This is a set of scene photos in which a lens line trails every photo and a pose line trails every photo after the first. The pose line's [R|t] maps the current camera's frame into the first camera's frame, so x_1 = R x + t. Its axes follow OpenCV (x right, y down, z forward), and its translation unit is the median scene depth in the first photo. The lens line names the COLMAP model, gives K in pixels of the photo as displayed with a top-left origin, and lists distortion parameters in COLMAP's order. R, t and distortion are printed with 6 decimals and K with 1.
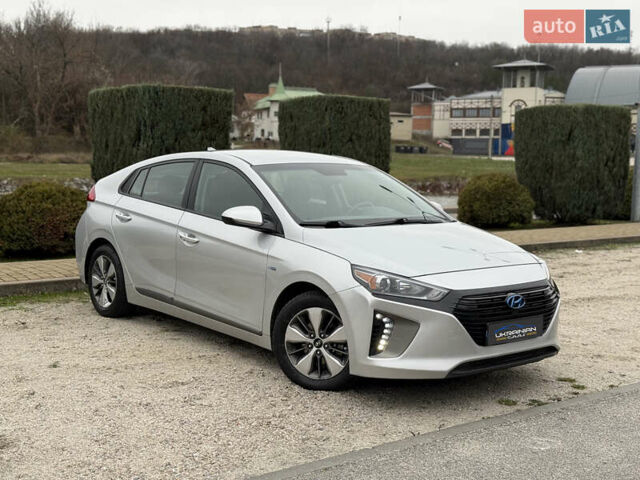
lens RADIAL K [[877.4, 0, 316.8], [0, 877.4, 238.2], [0, 0, 1]] dist [0.214936, -0.412915]
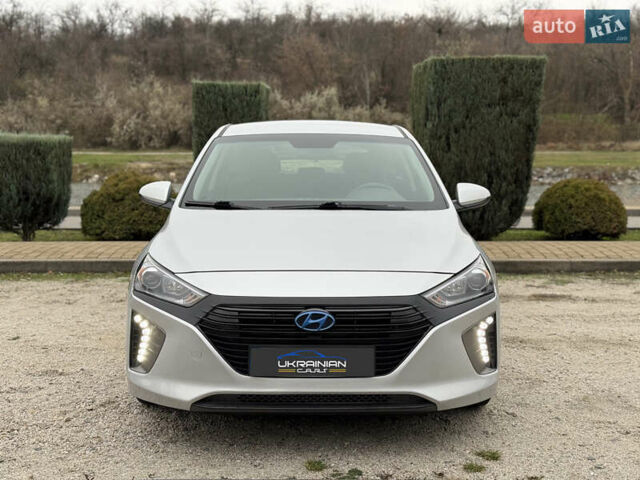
lens RADIAL K [[877.4, 0, 316.8], [0, 877.4, 238.2], [0, 0, 1]] dist [0.214936, -0.412915]
pose [[0.779202, 0.054431, -0.624405, 0.198183], [-0.047367, 0.998487, 0.027932, -0.004140], [0.624980, 0.007811, 0.780601, 0.136019]]
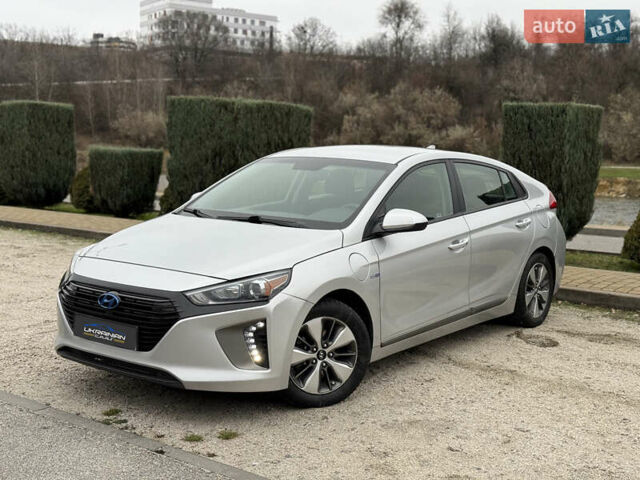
lens RADIAL K [[883.7, 0, 320.7], [0, 883.7, 253.5], [0, 0, 1]] dist [0.175416, -0.441415]
pose [[0.219468, 0.106339, -0.969807, 0.351216], [-0.110106, 0.990391, 0.083679, -0.023985], [0.969387, 0.088417, 0.229067, 0.299419]]
